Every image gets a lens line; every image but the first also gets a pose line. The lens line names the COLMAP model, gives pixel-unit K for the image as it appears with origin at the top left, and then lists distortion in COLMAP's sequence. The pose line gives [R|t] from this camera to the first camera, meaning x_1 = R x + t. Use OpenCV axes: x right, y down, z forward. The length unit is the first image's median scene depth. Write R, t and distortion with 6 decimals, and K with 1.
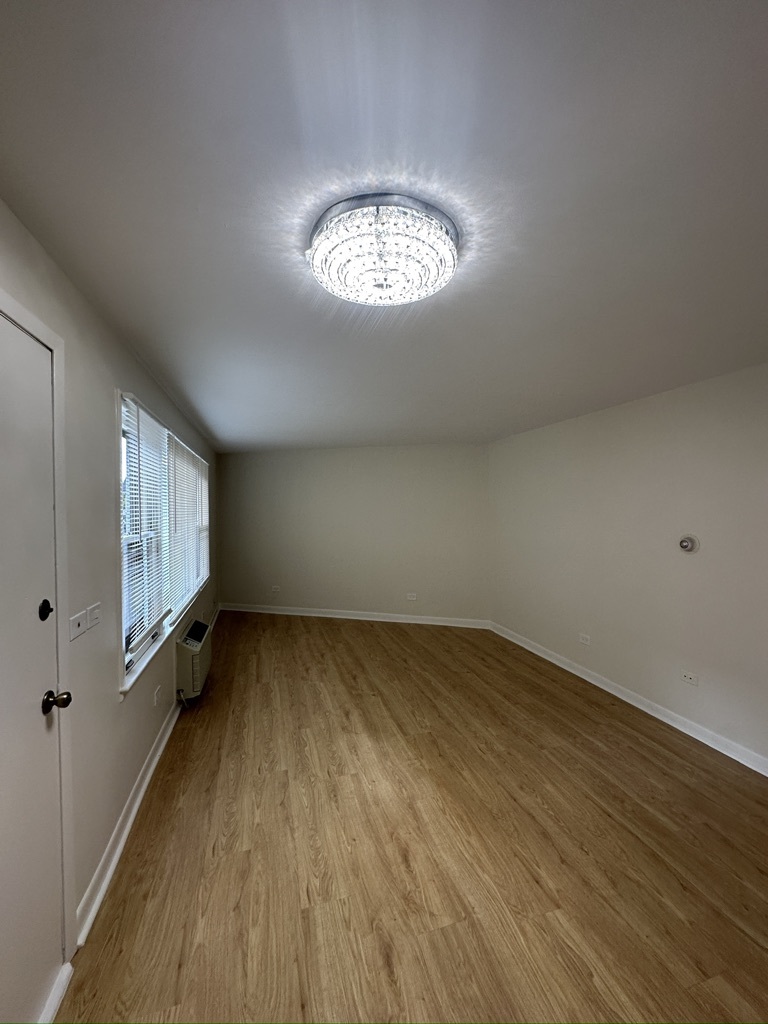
lens RADIAL K [[409.1, 0, 384.0], [0, 409.1, 512.0], [0, 0, 1]] dist [-0.003988, 0.000667]
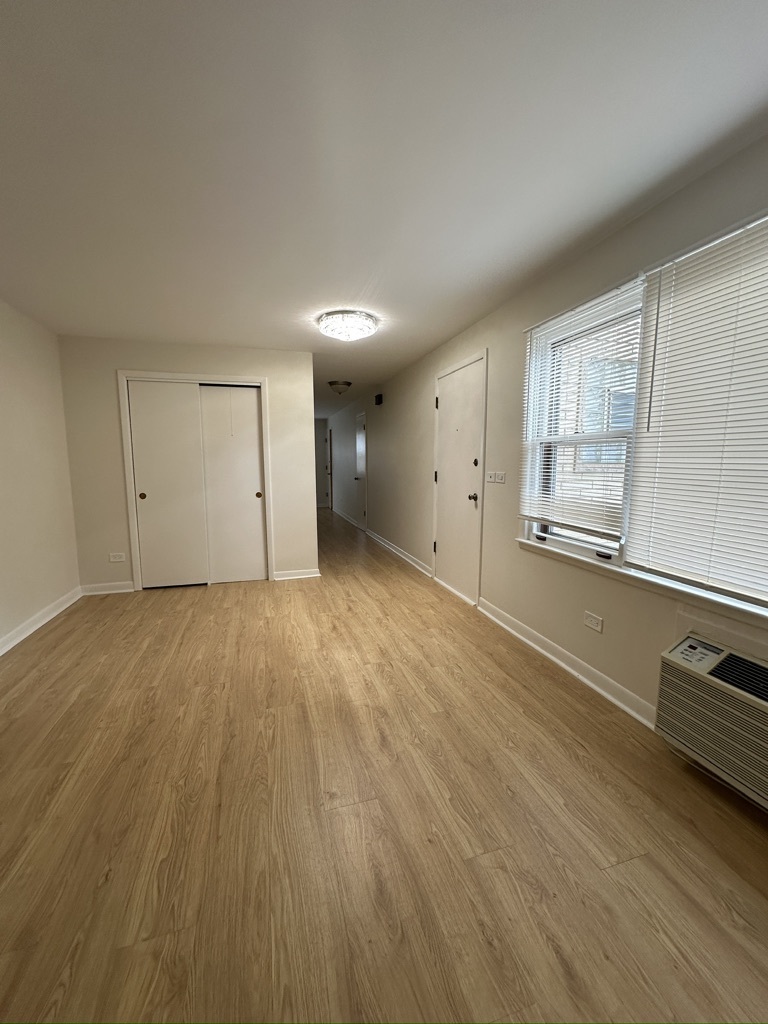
lens RADIAL K [[409.1, 0, 384.0], [0, 409.1, 512.0], [0, 0, 1]] dist [-0.003988, 0.000667]
pose [[-0.999975, 0.006862, 0.001891, -0.122208], [0.007053, 0.991063, 0.133206, 0.107788], [-0.000960, 0.133216, -0.991087, 2.011670]]
